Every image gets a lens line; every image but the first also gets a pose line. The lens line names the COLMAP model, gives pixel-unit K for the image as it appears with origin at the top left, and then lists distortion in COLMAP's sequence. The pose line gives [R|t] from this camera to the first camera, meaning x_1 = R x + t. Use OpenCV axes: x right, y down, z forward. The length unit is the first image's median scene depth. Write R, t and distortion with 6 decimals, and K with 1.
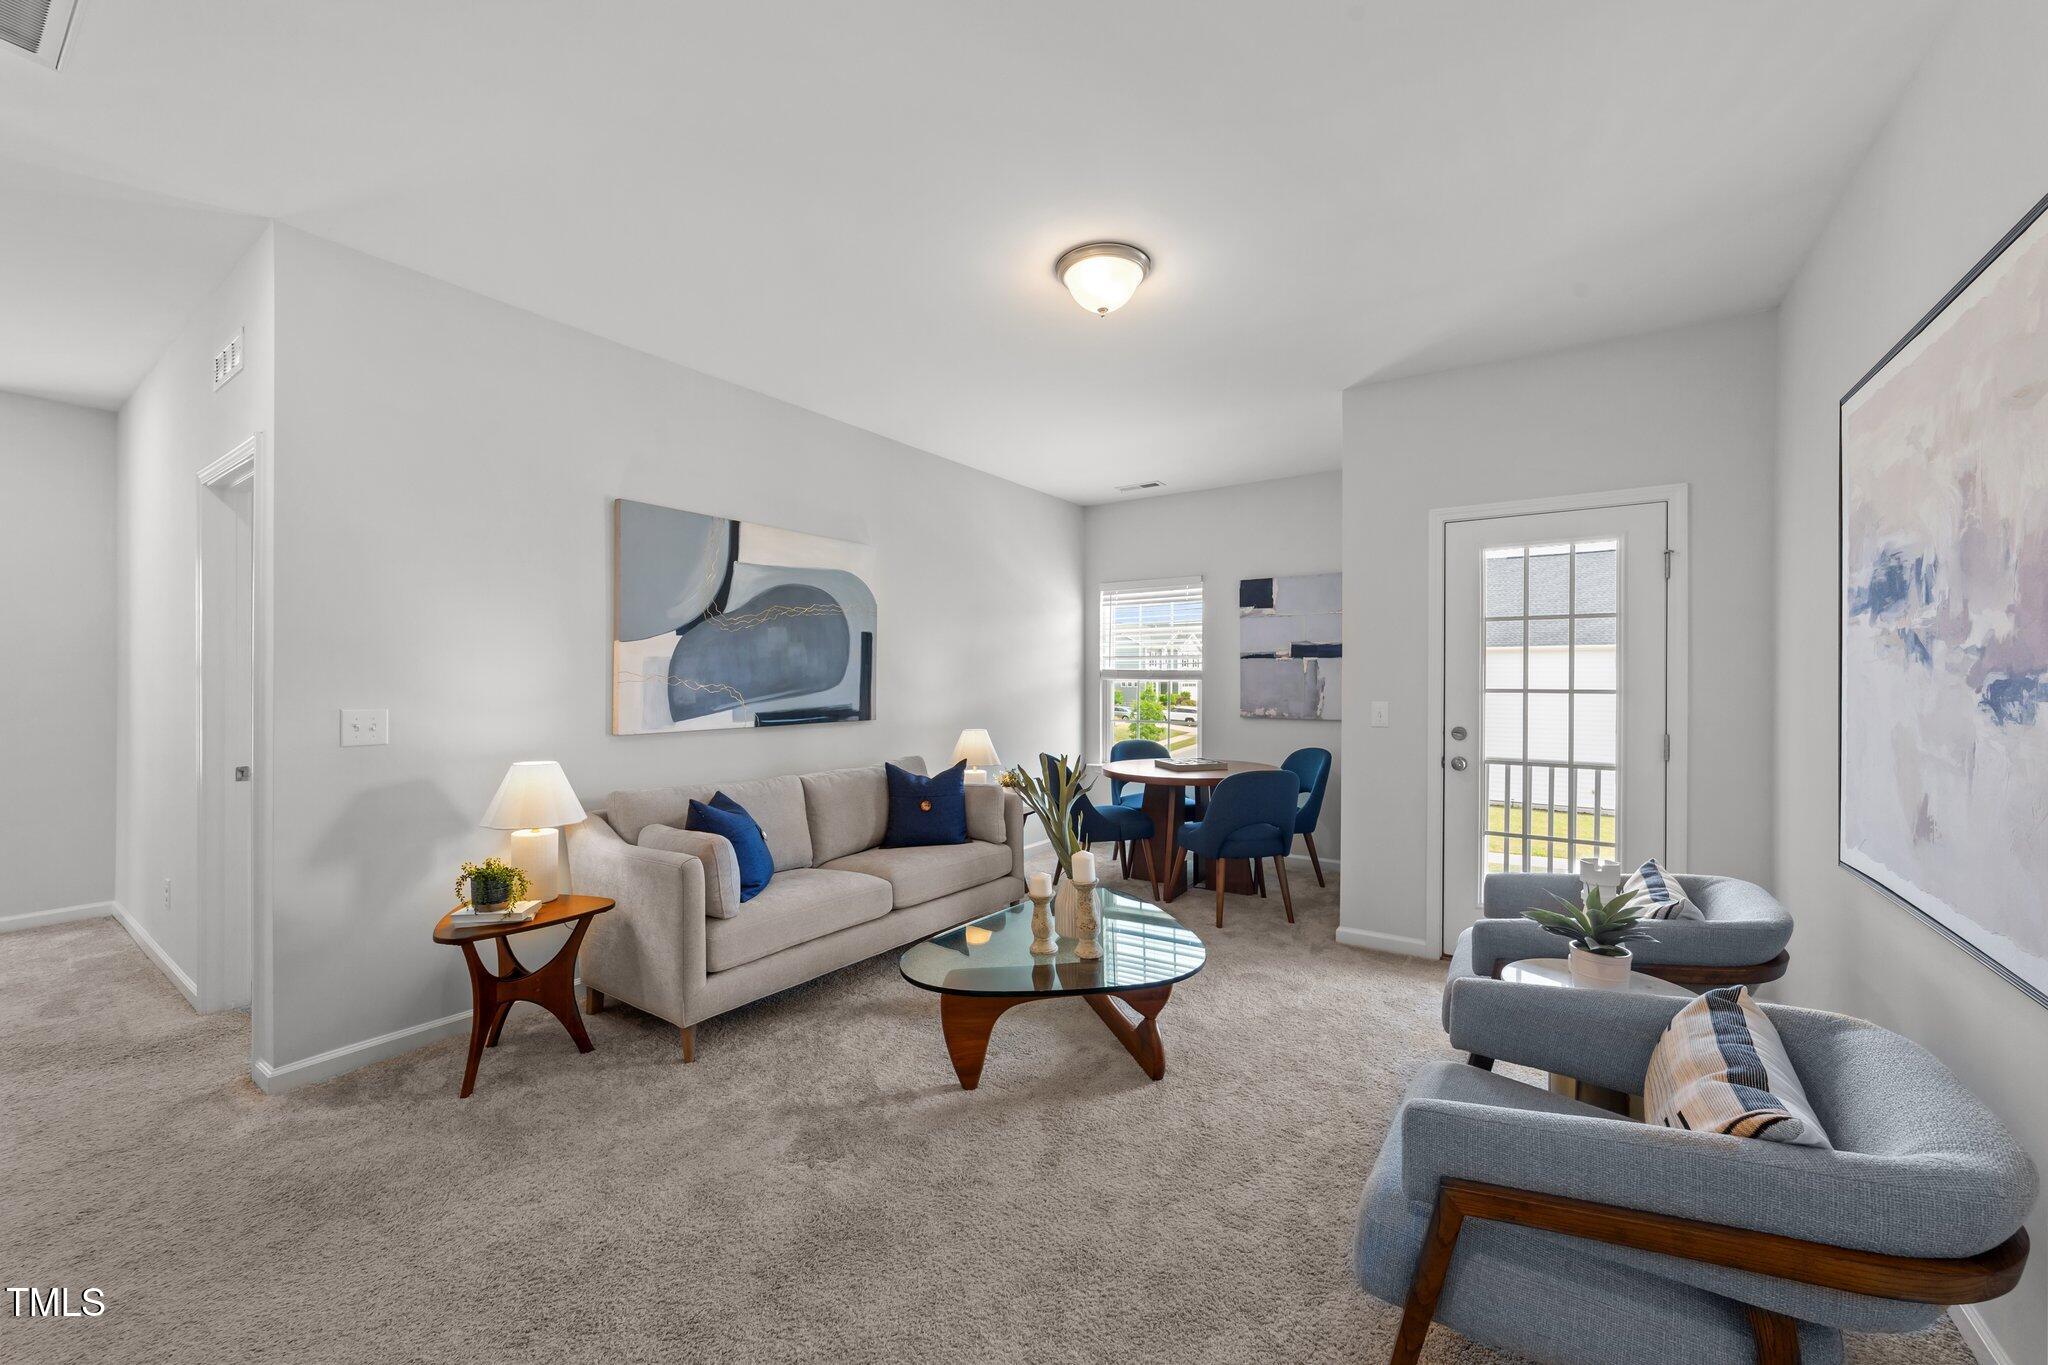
lens RADIAL K [[805.9, 0, 1029.2], [0, 805.9, 685.3], [0, 0, 1]] dist [0.000094, 0.000086]
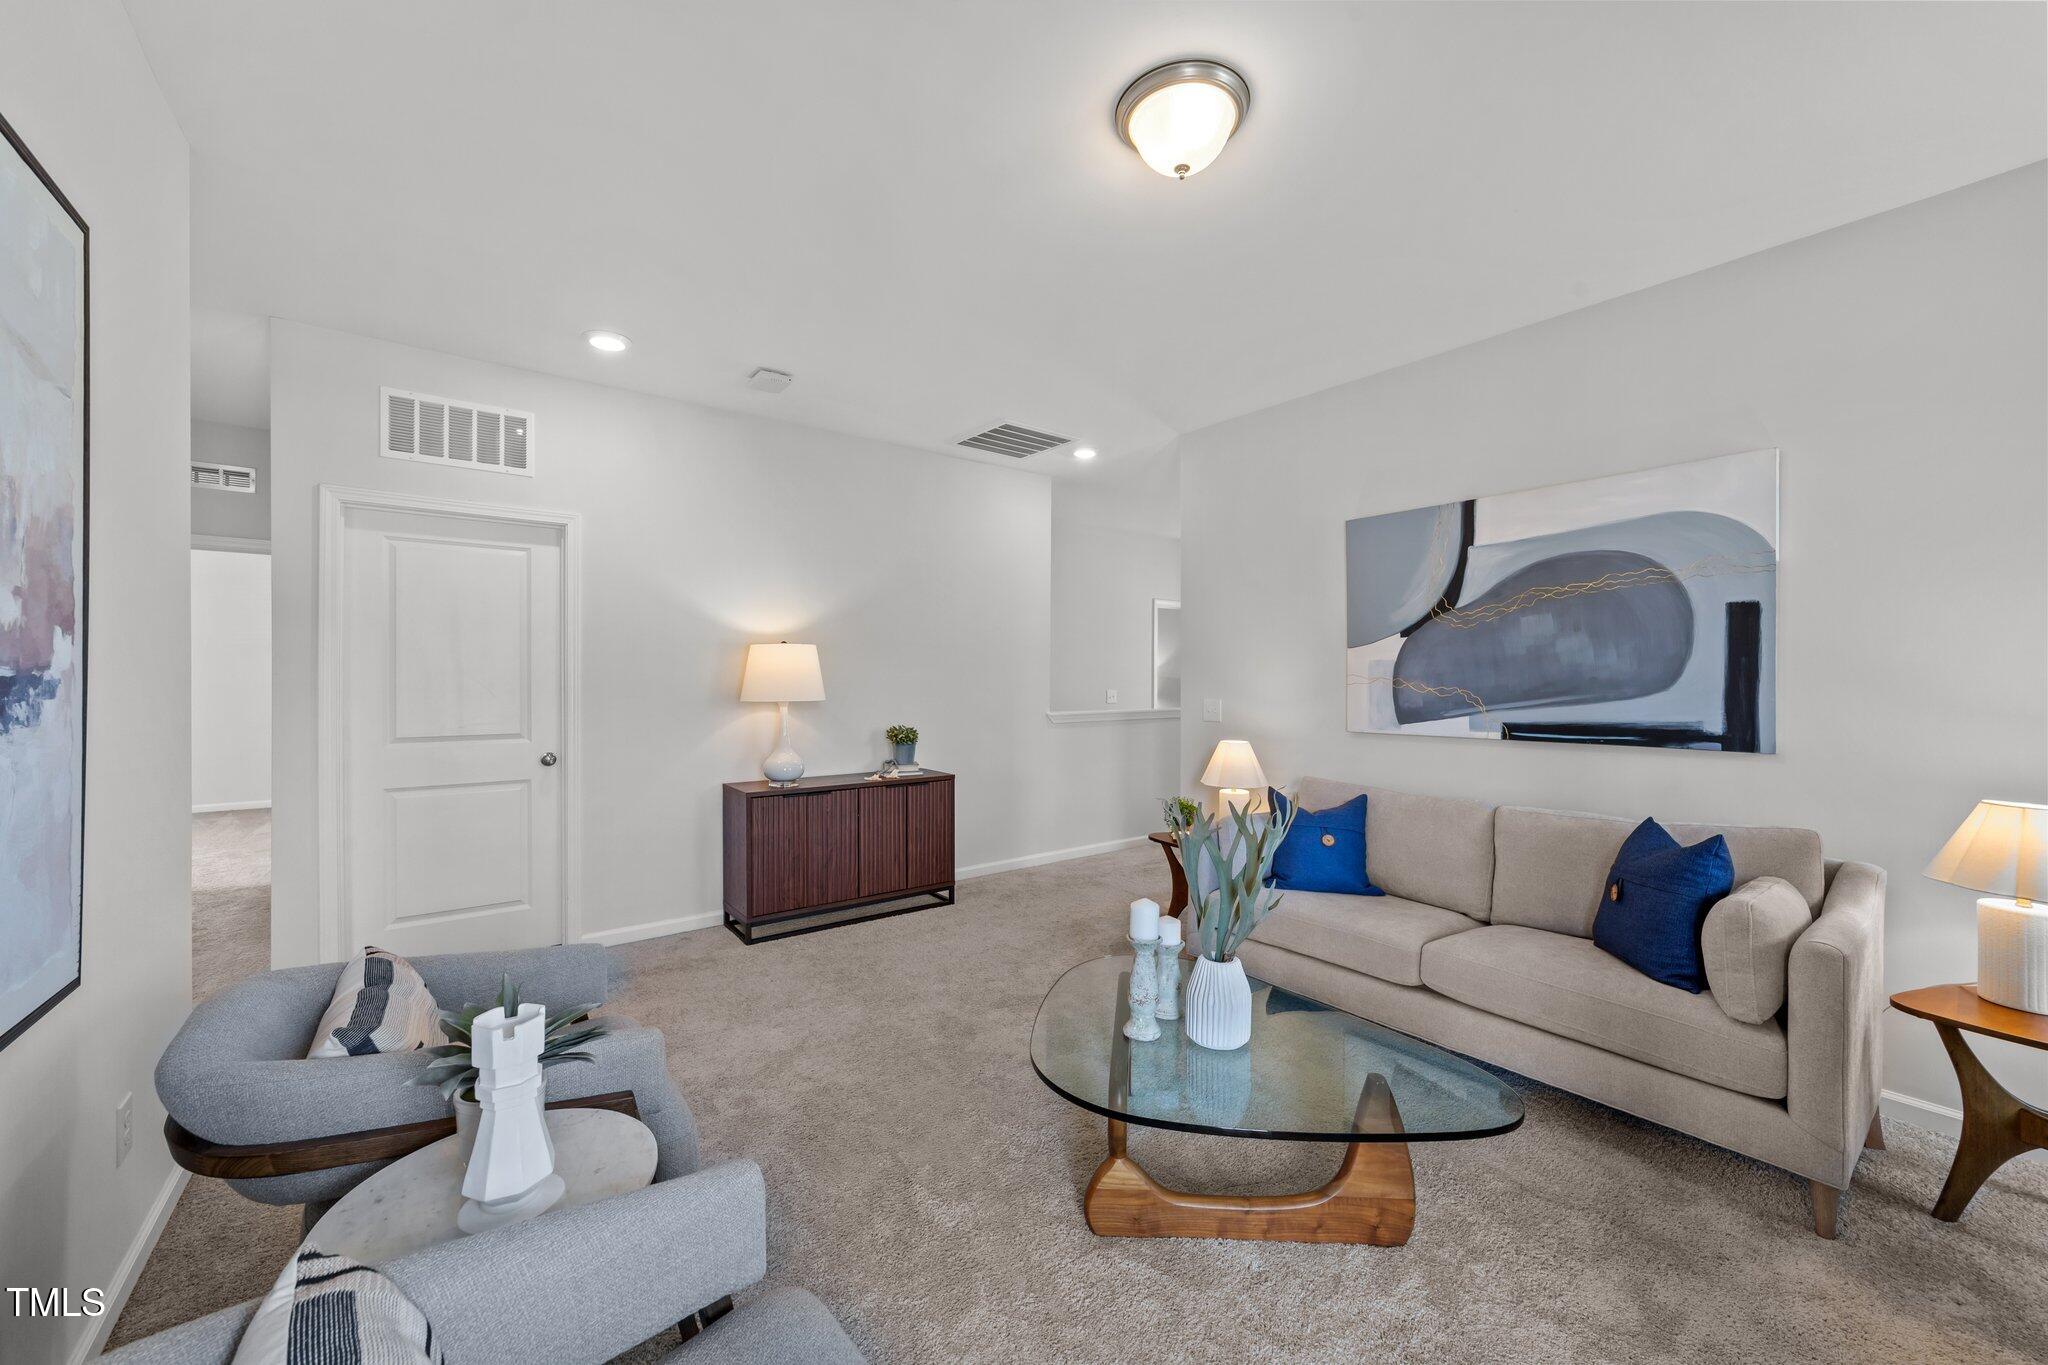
lens RADIAL K [[805.9, 0, 1027.8], [0, 805.9, 677.9], [0, 0, 1]] dist [0.000094, 0.000086]
pose [[-0.296174, -0.005582, -0.955118, 0.617179], [-0.009931, 0.999947, -0.002764, -0.004896], [0.955082, 0.008667, -0.296214, 0.813484]]
